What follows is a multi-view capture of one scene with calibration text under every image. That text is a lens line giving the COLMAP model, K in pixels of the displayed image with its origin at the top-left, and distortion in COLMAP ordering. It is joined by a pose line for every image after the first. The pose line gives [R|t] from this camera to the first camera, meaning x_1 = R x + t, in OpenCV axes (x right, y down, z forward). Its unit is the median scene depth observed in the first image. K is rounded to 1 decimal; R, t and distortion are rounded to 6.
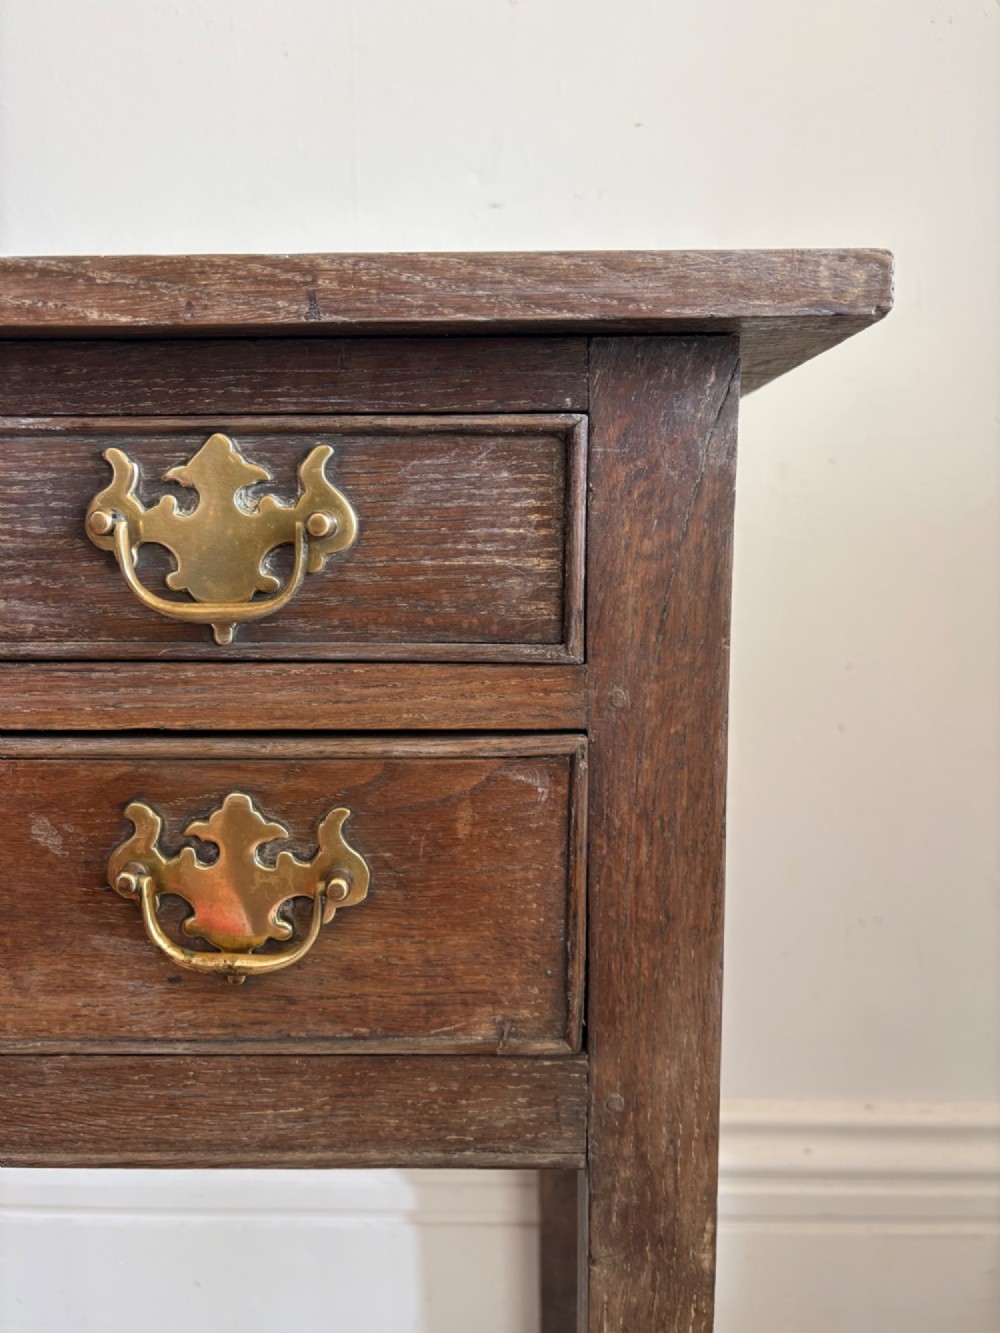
lens RADIAL K [[1128.4, 0, 503.0], [0, 1128.4, 727.1], [0, 0, 1]] dist [0.105472, -0.237020]
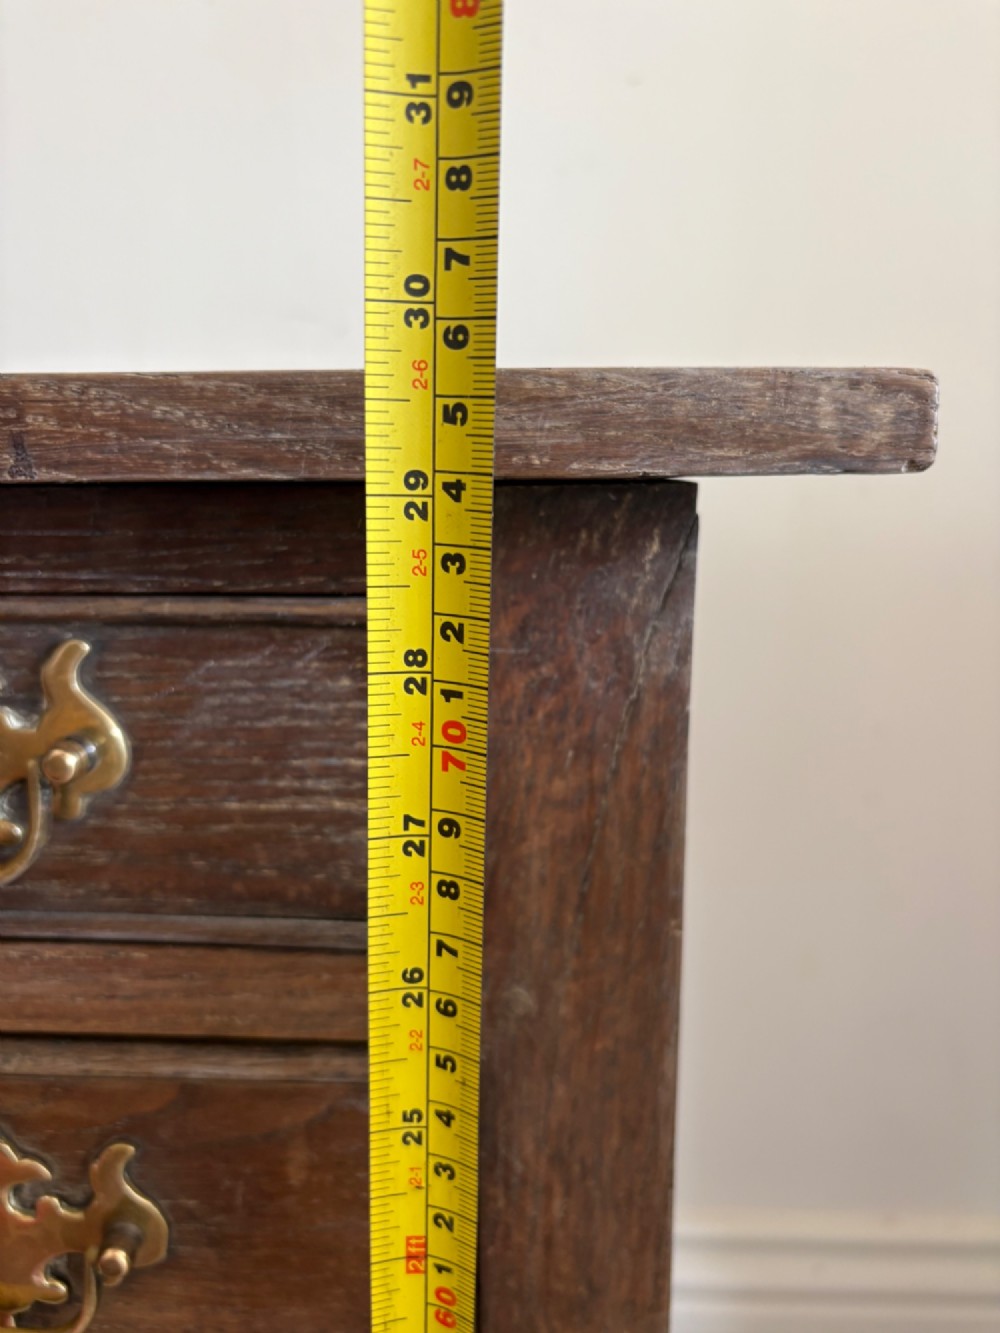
lens RADIAL K [[1089.6, 0, 501.2], [0, 1089.6, 709.9], [0, 0, 1]] dist [-0.026239, -0.003000]
pose [[0.999650, 0.007869, -0.025263, 0.108903], [-0.006831, 0.999139, 0.040910, -0.230739], [0.025563, -0.040723, 0.998843, 0.359053]]
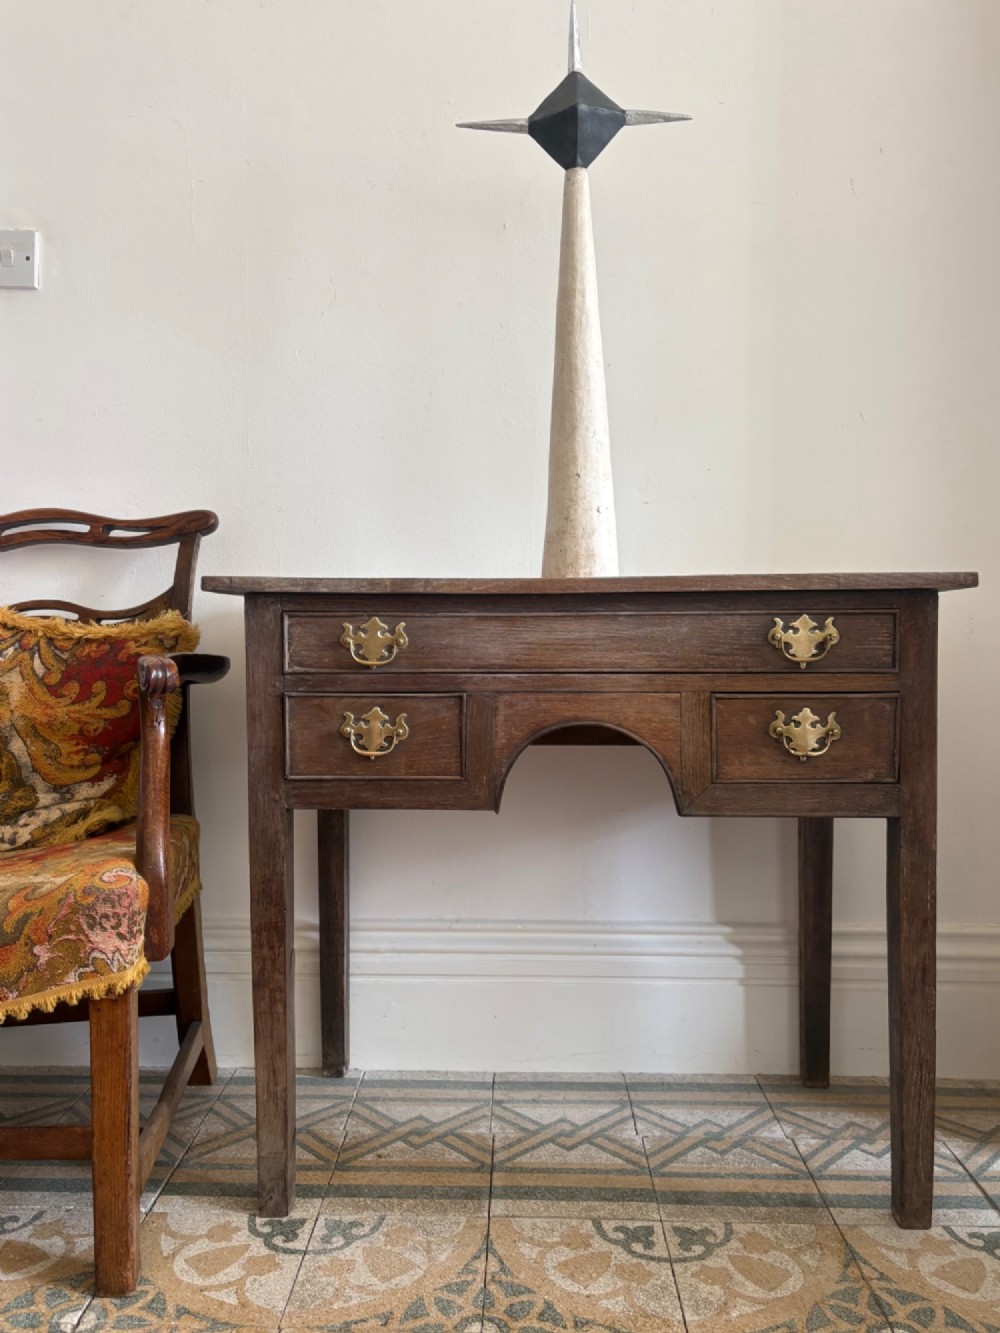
lens RADIAL K [[1064.4, 0, 491.7], [0, 1064.4, 673.7], [0, 0, 1]] dist [0.076159, -0.119924]
pose [[0.999999, -0.001148, 0.000445, -1.295799], [0.001198, 0.990667, -0.136301, 0.434046], [-0.000285, 0.136301, 0.990667, -2.559304]]
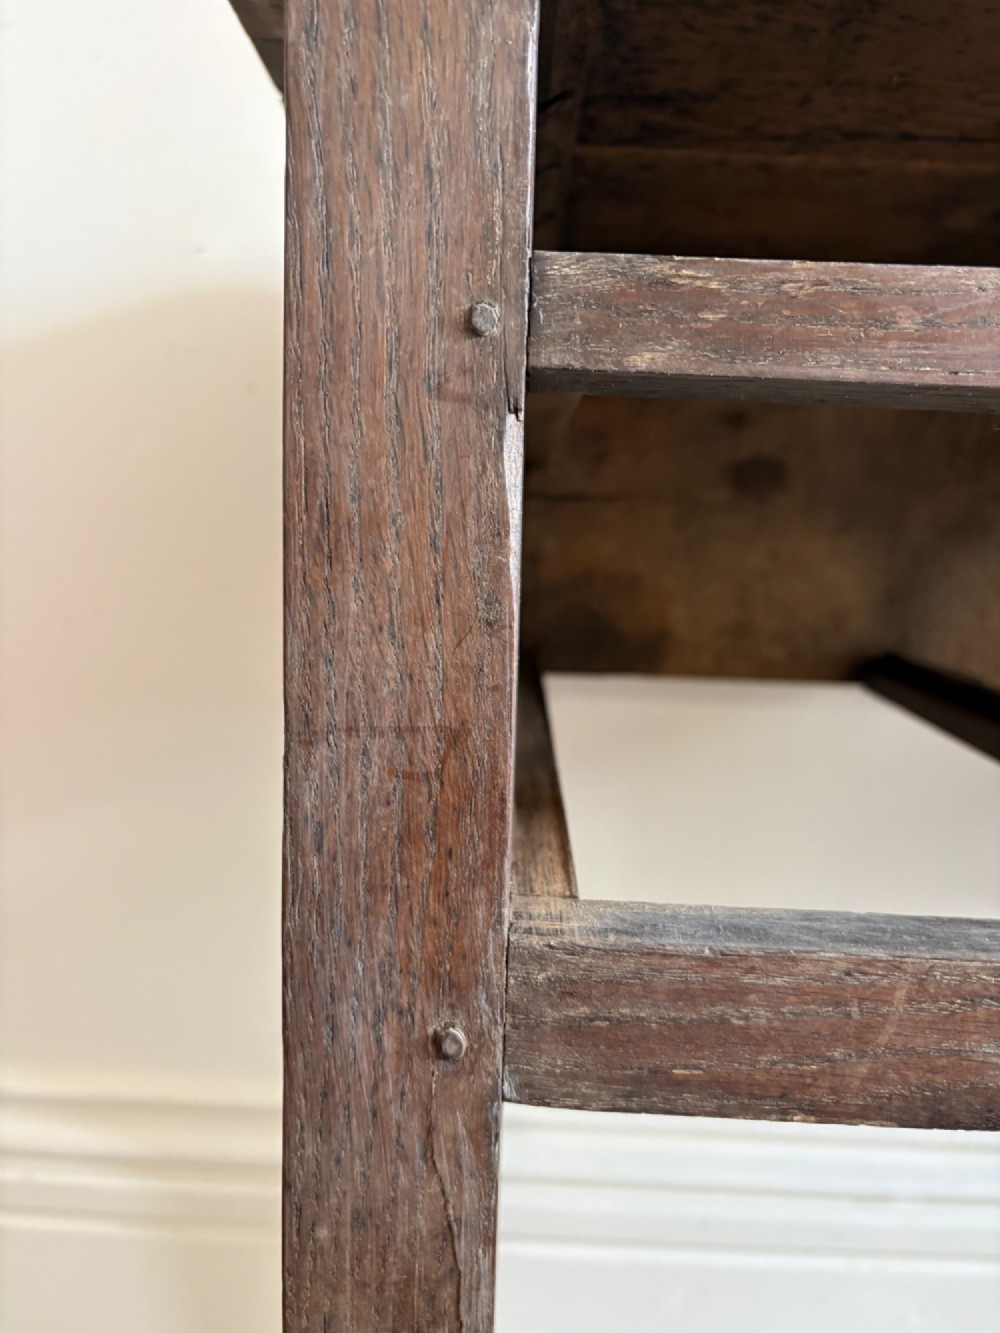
lens RADIAL K [[1074.9, 0, 500.0], [0, 1074.9, 666.5], [0, 0, 1]] dist [0.001645, 0.000563]
pose [[0.998958, 0.040529, 0.021006, -2.027662], [-0.039648, 0.998382, -0.040758, 0.171544], [-0.022624, 0.039883, 0.998948, 0.519623]]
